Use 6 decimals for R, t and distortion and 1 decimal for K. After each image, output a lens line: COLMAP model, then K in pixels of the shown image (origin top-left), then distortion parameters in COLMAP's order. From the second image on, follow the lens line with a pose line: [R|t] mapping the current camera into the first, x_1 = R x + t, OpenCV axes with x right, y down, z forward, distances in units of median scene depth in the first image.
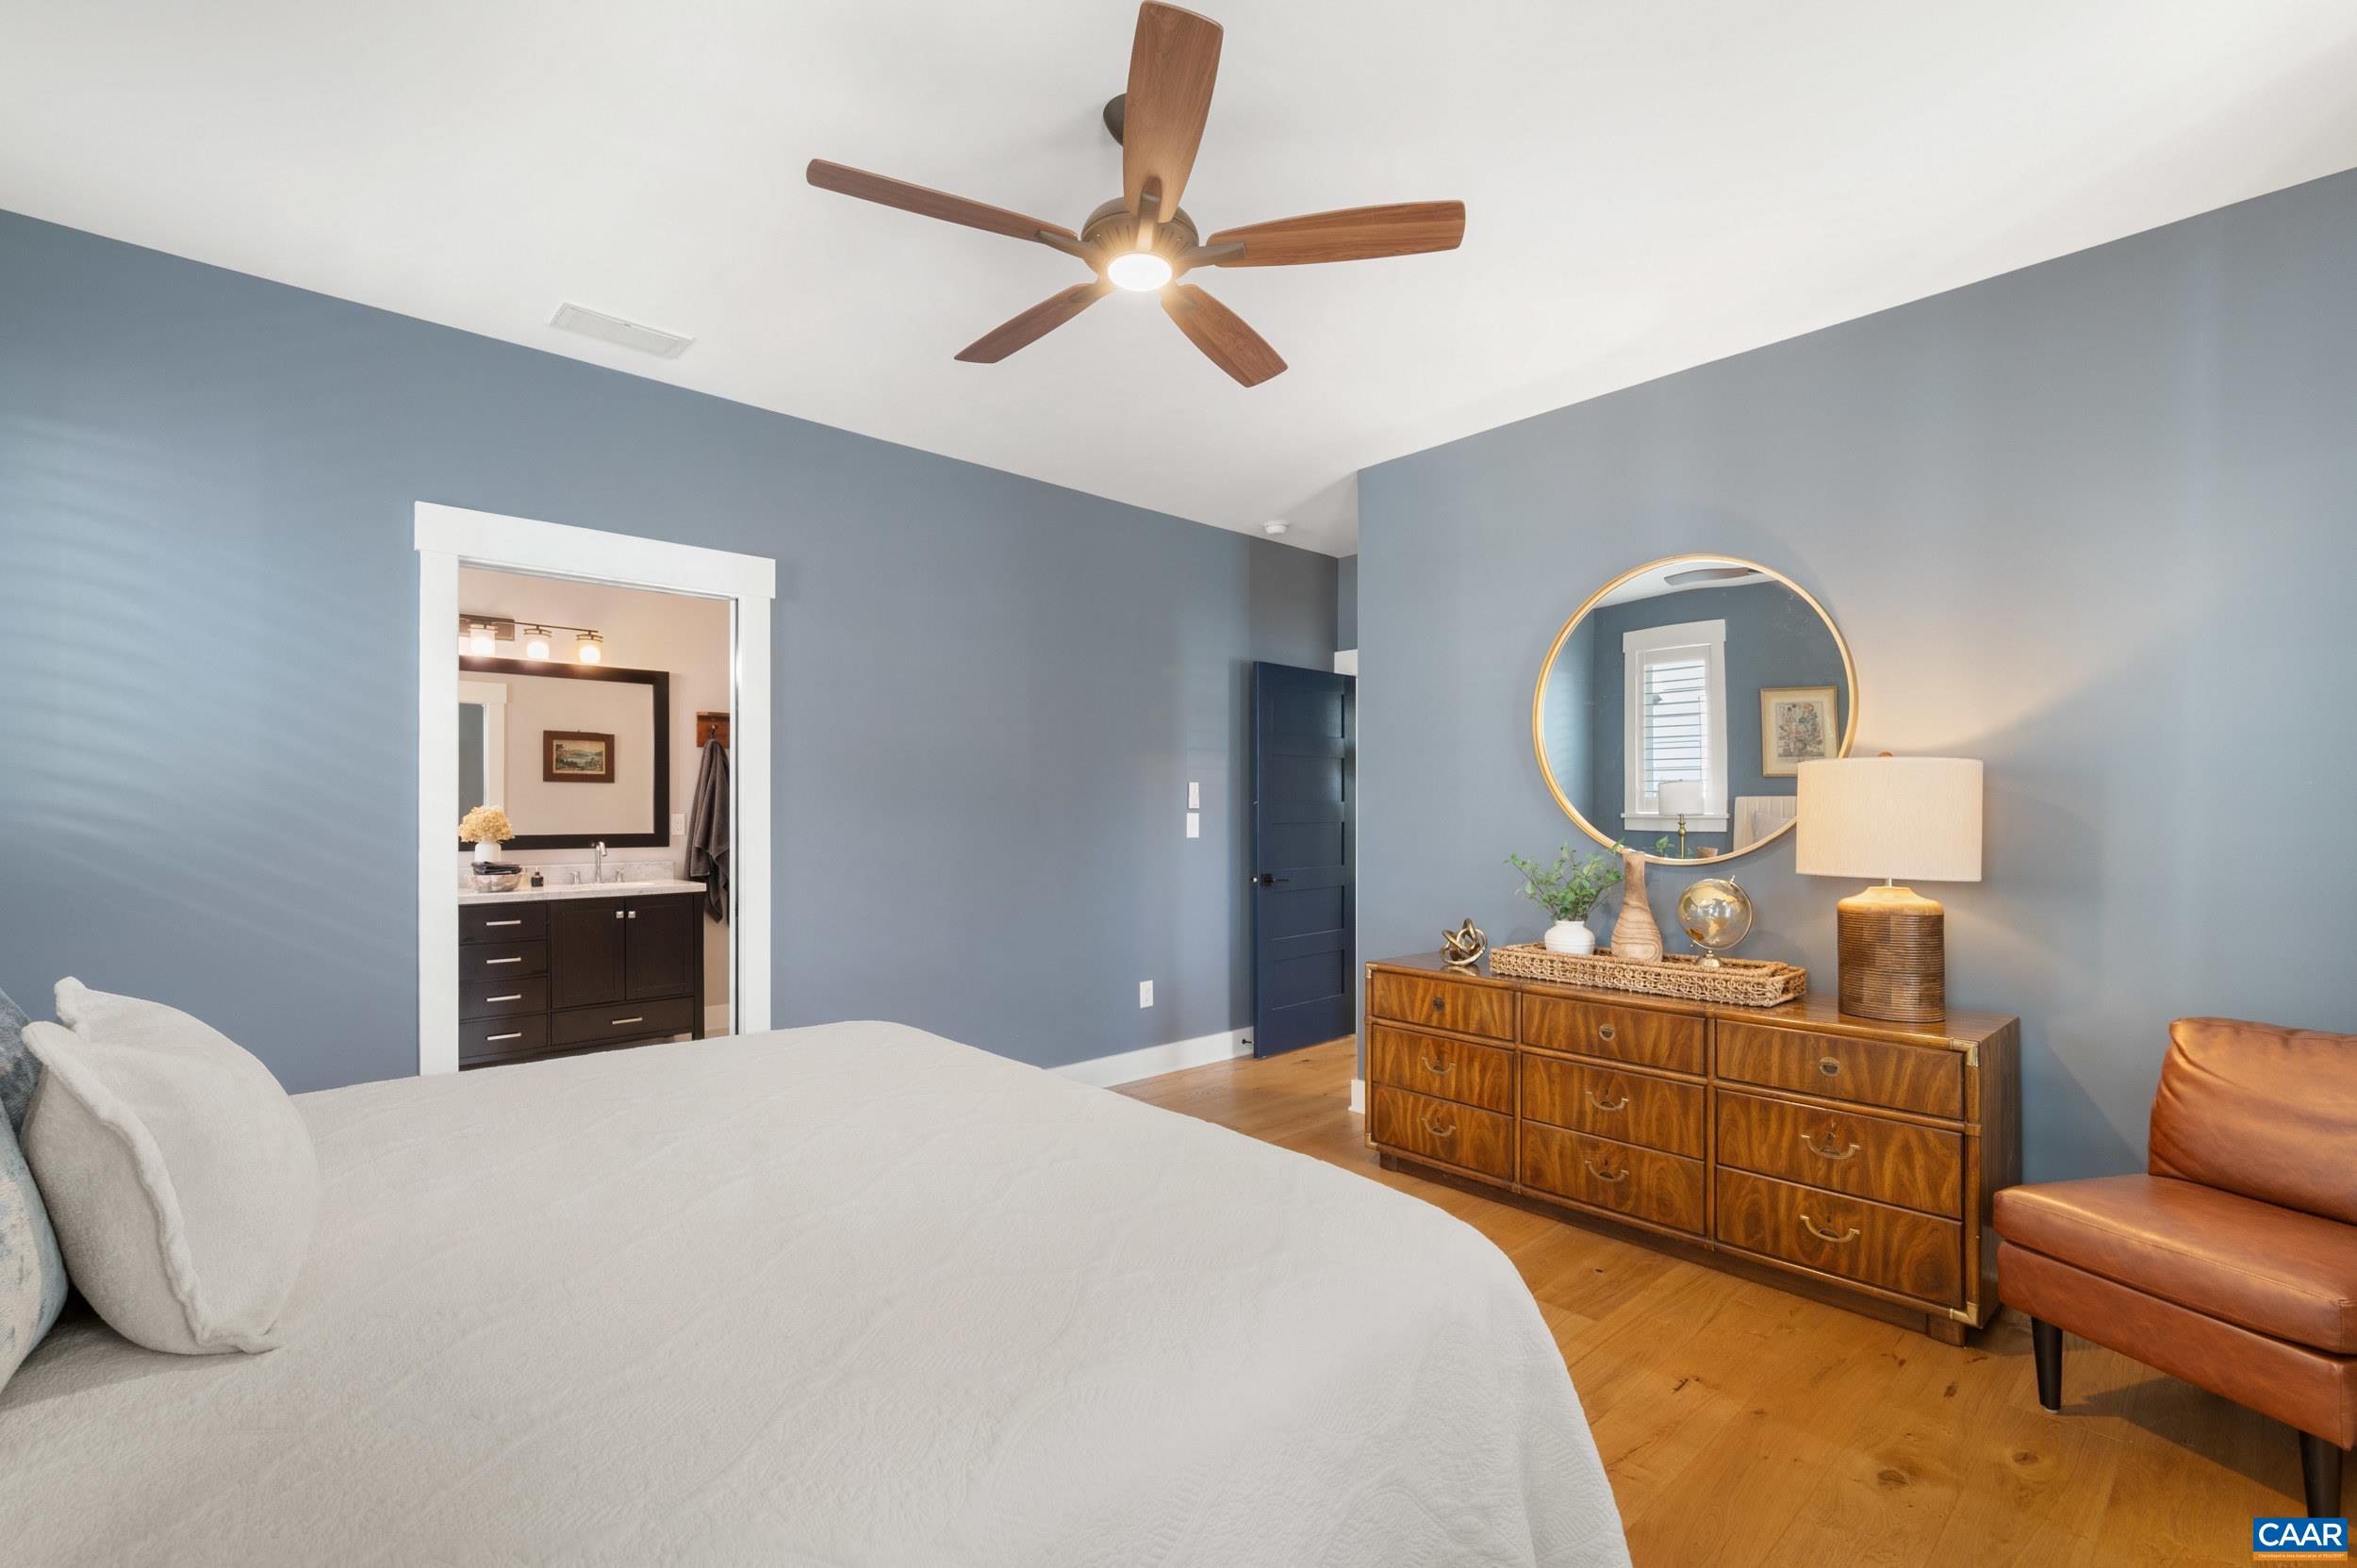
lens RADIAL K [[1052.7, 0, 1173.9], [0, 1052.7, 789.9], [0, 0, 1]] dist [-0.001687, -0.000032]
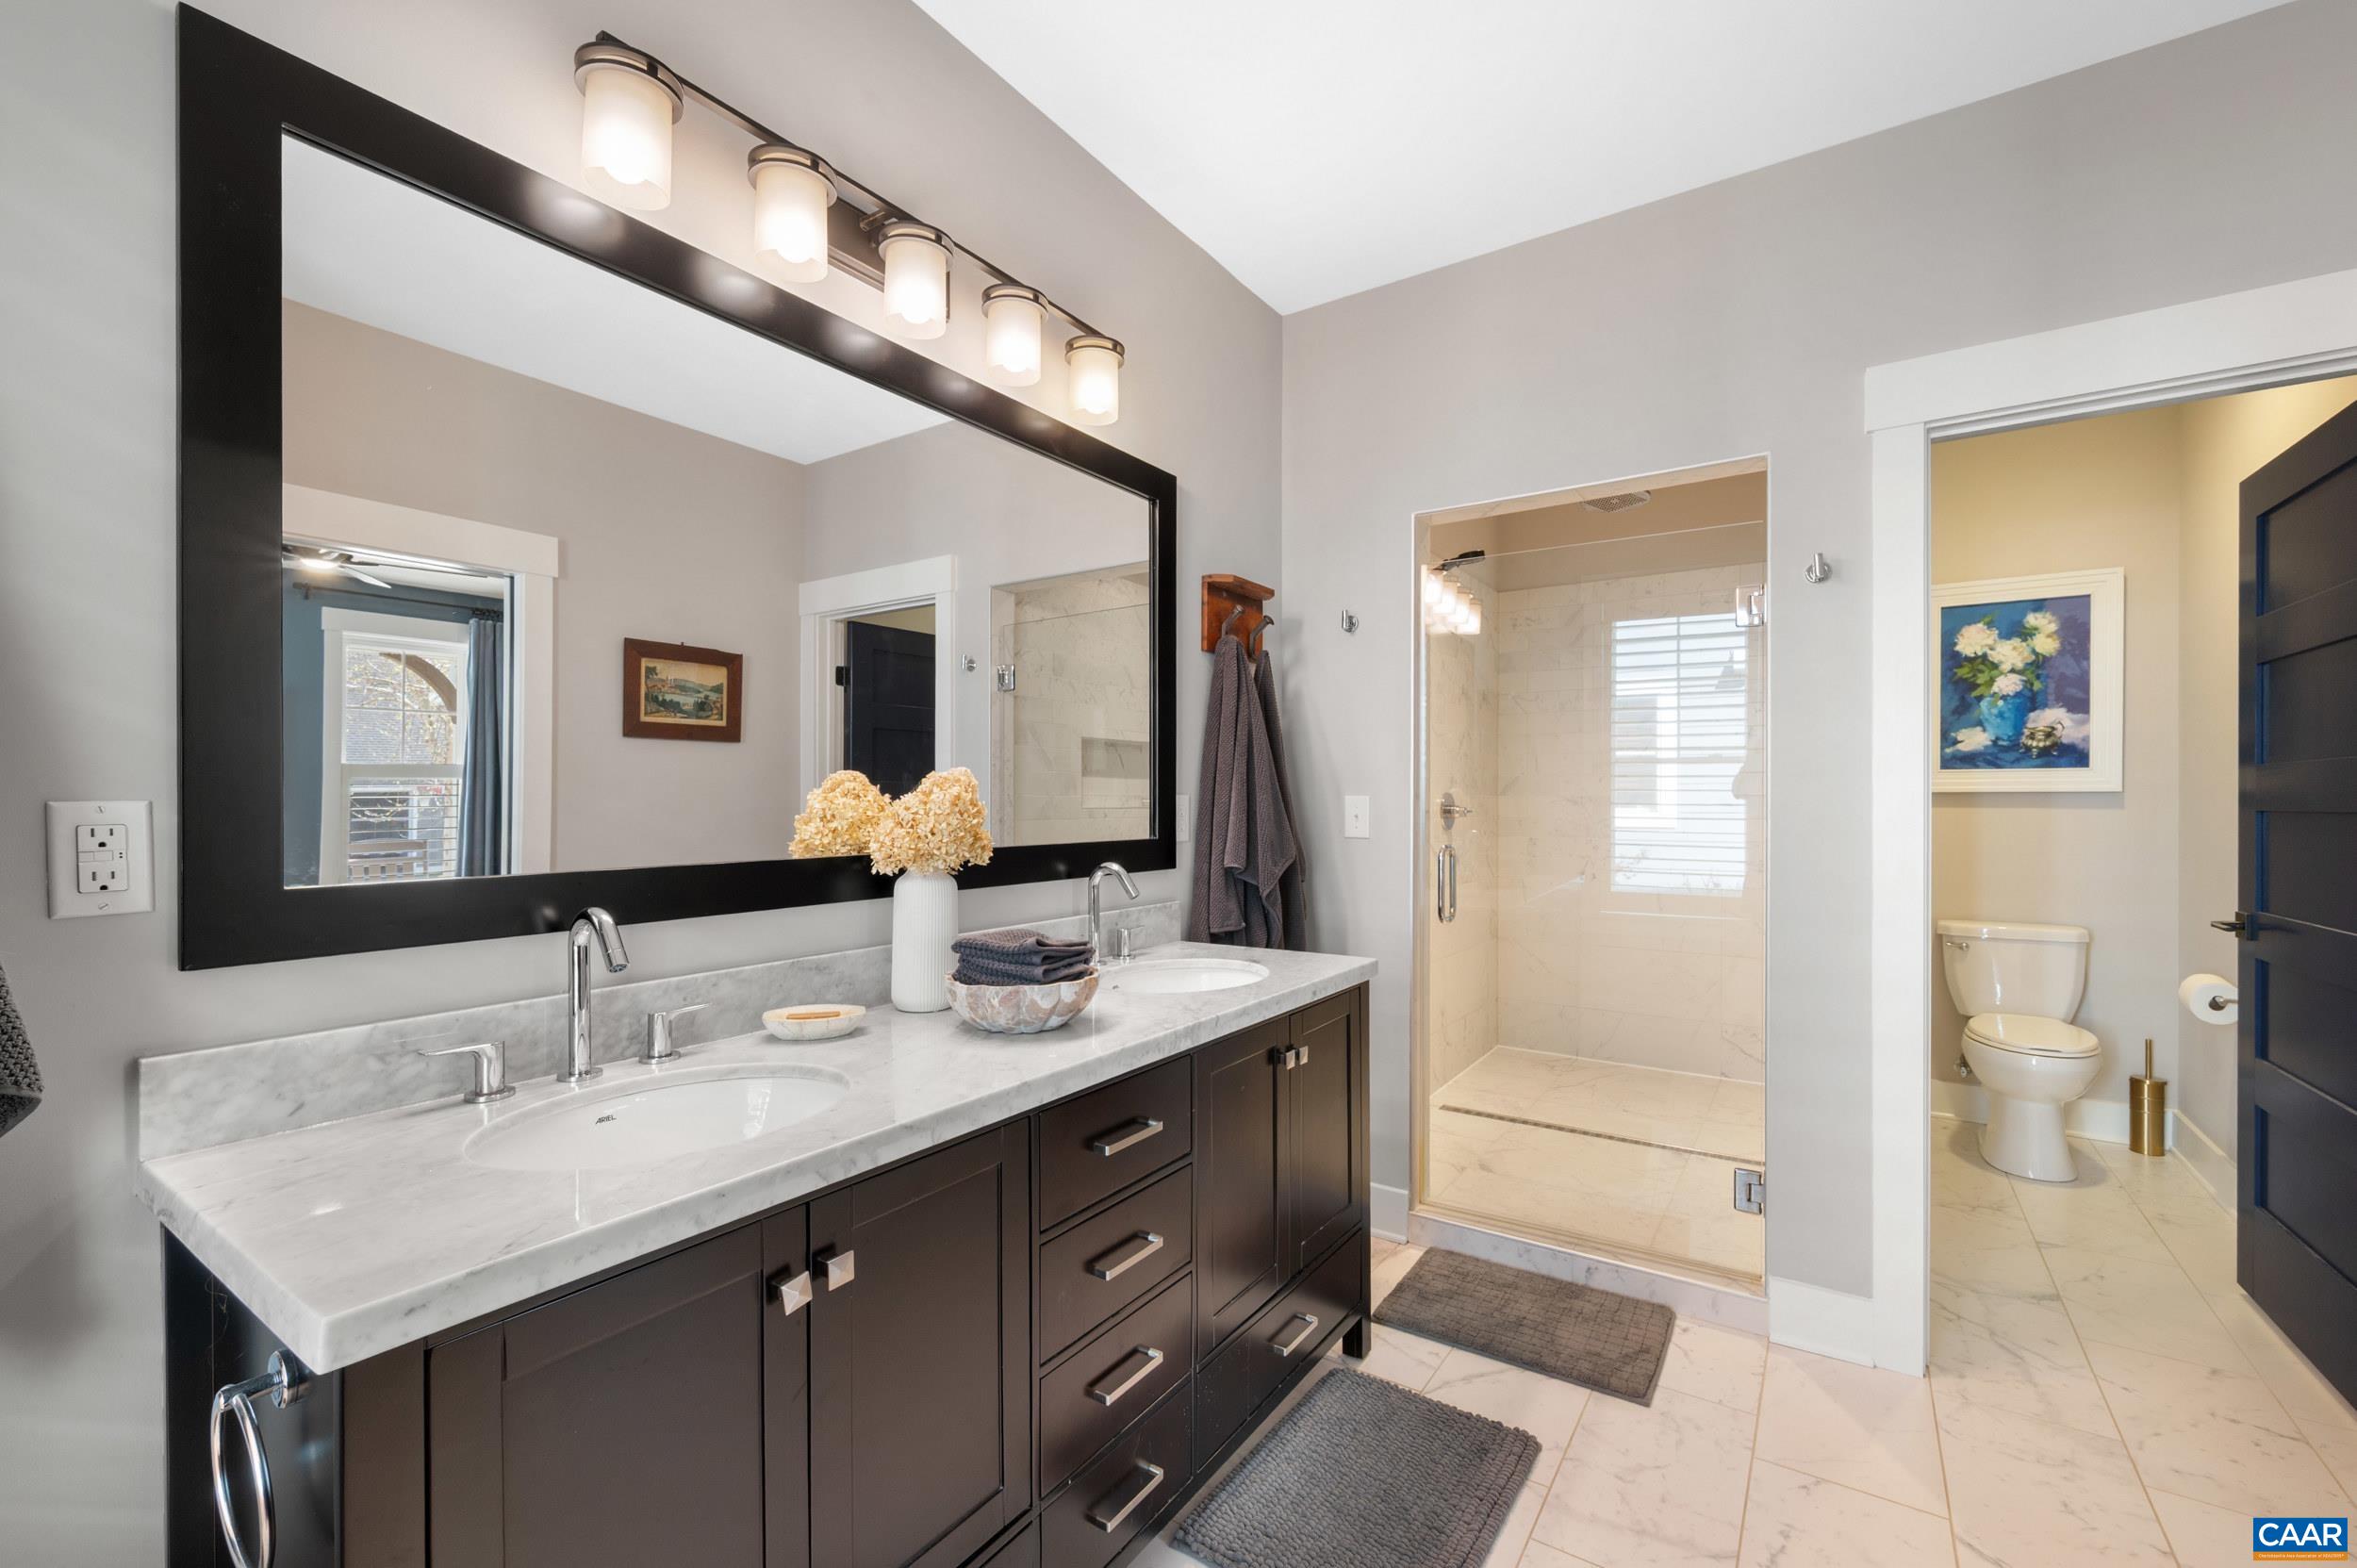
lens RADIAL K [[979.5, 0, 1185.6], [0, 979.5, 795.4], [0, 0, 1]] dist [0.000652, 0.000000]
pose [[0.970594, -0.001467, 0.240718, -0.442928], [-0.002206, 0.999885, 0.014990, 0.013077], [-0.240713, -0.015081, 0.970479, 0.459670]]
